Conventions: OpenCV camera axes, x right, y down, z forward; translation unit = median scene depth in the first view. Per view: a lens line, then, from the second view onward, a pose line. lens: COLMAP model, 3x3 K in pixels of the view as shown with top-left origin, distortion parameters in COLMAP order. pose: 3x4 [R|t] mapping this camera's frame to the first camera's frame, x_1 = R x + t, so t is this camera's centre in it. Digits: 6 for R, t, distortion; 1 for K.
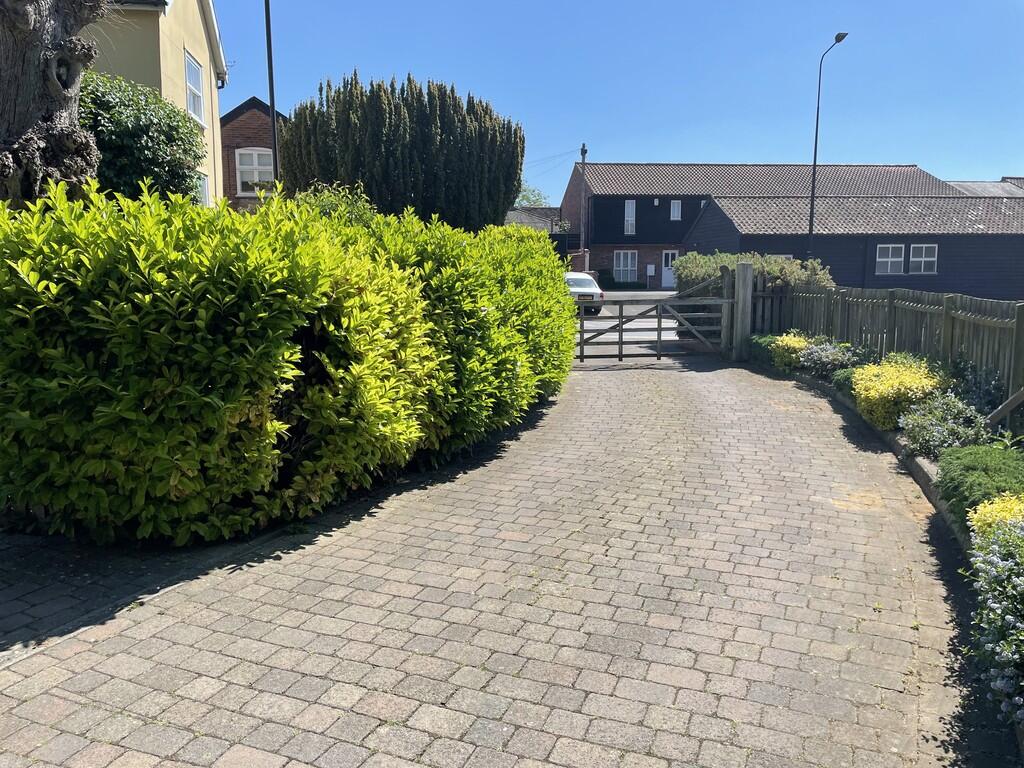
lens RADIAL K [[769.2, 0, 510.9], [0, 769.2, 379.3], [0, 0, 1]] dist [0.082866, -0.100726]
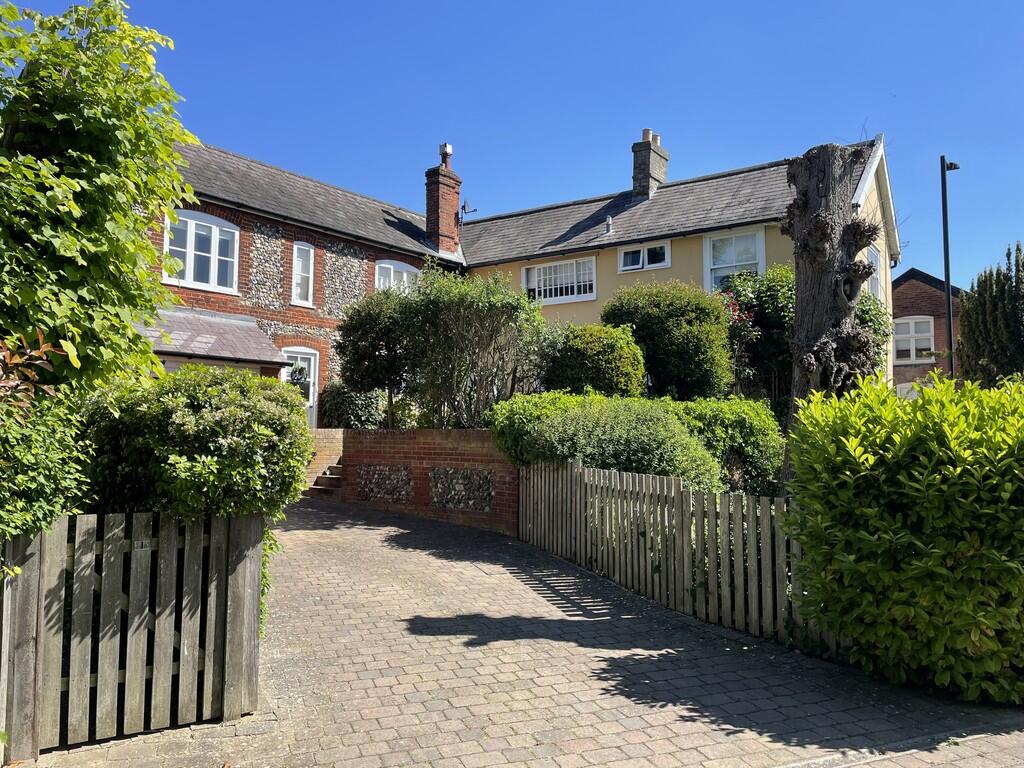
lens RADIAL K [[769.2, 0, 510.9], [0, 769.2, 379.3], [0, 0, 1]] dist [0.082866, -0.100726]
pose [[0.729352, -0.037775, -0.683095, -0.140825], [-0.105338, 0.980367, -0.166685, 0.026583], [0.675981, 0.193528, 0.711053, -0.306072]]
